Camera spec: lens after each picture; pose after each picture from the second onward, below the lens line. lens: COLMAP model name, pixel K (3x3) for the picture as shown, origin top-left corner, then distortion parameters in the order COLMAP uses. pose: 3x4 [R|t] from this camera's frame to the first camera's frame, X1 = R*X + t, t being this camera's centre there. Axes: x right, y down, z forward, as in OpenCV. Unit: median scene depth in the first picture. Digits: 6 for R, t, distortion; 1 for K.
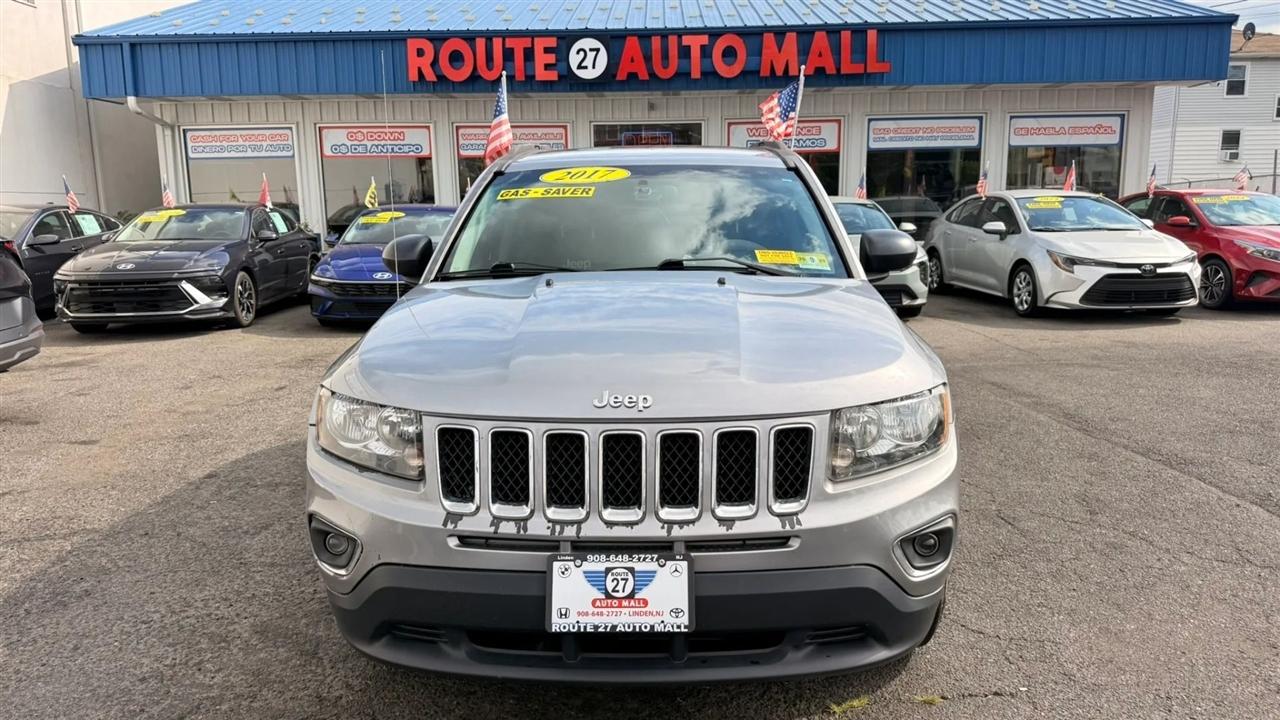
lens RADIAL K [[903.5, 0, 624.6], [0, 903.5, 336.1], [0, 0, 1]] dist [0.047453, -0.076704]
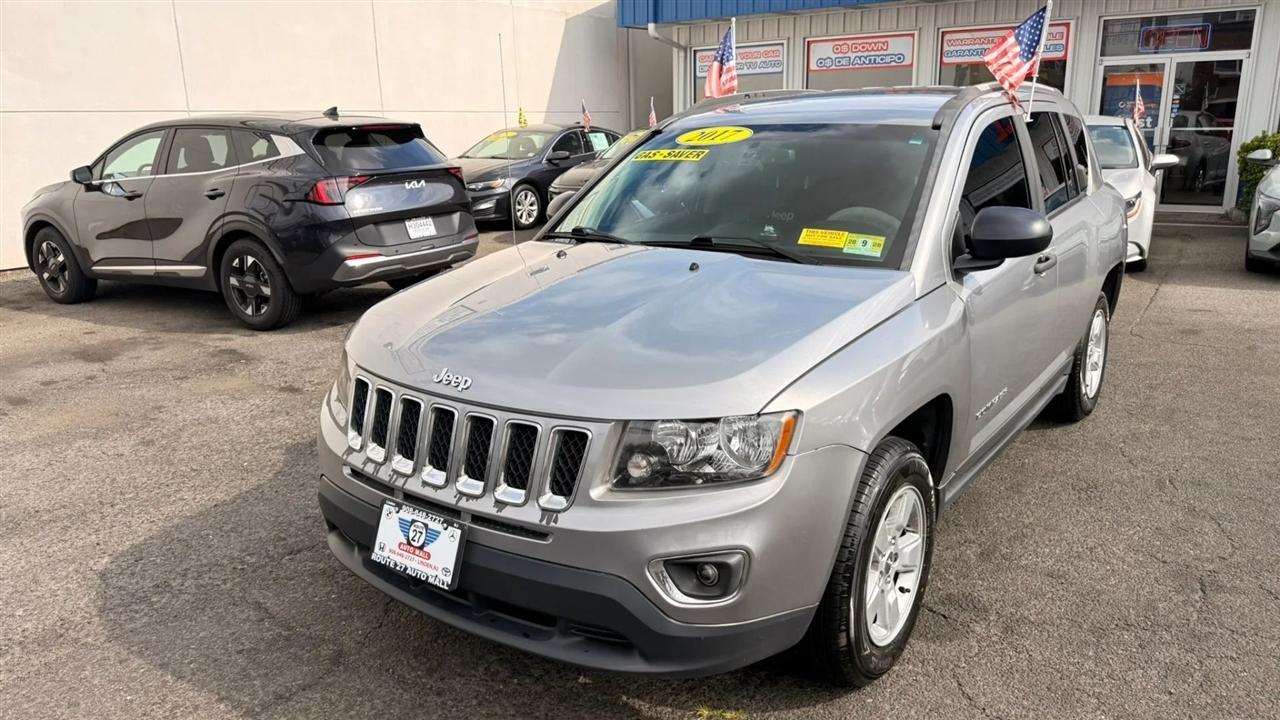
lens RADIAL K [[903.5, 0, 624.6], [0, 903.5, 336.1], [0, 0, 1]] dist [0.047453, -0.076704]
pose [[0.824025, 0.123597, -0.552907, 0.176362], [-0.064617, 0.990049, 0.125014, -0.030563], [0.562856, -0.067288, 0.823811, 0.043586]]
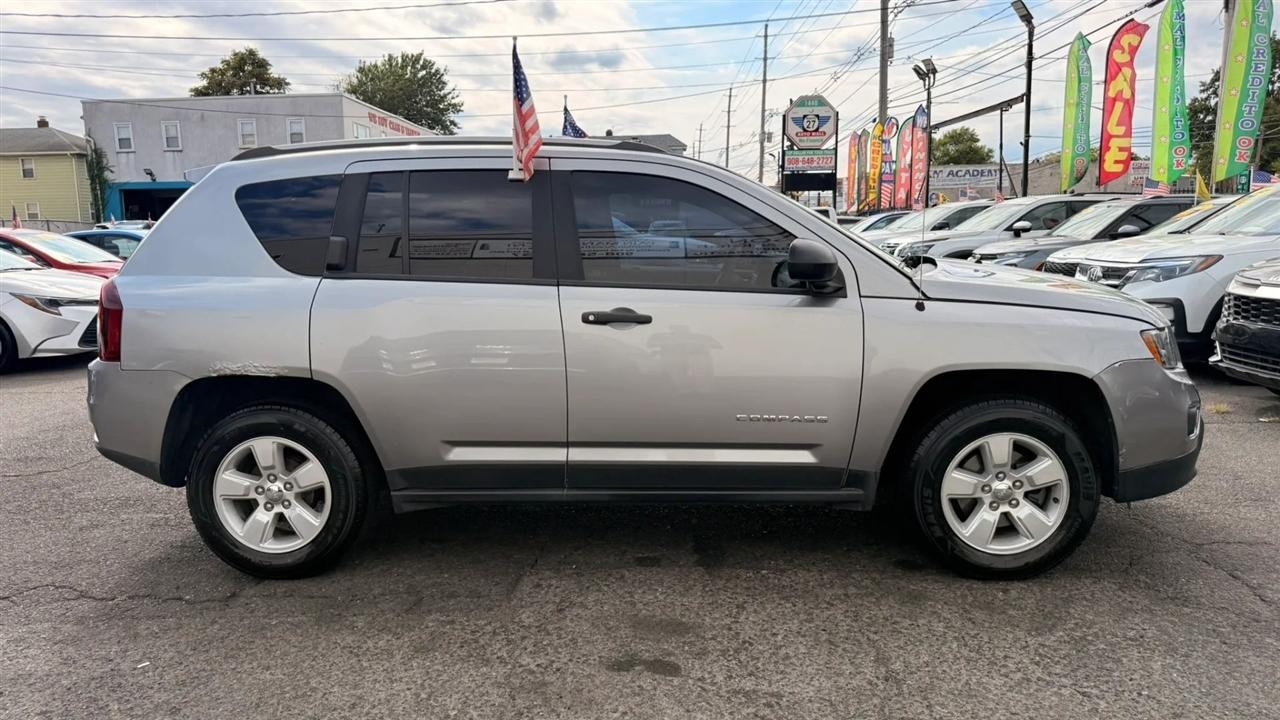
lens RADIAL K [[945.3, 0, 609.9], [0, 945.3, 359.3], [0, 0, 1]] dist [-0.011040, -0.006664]
pose [[0.008650, -0.118510, 0.992915, -0.437769], [0.159799, 0.980355, 0.115618, -0.047698], [-0.987112, 0.157667, 0.027418, 0.443697]]
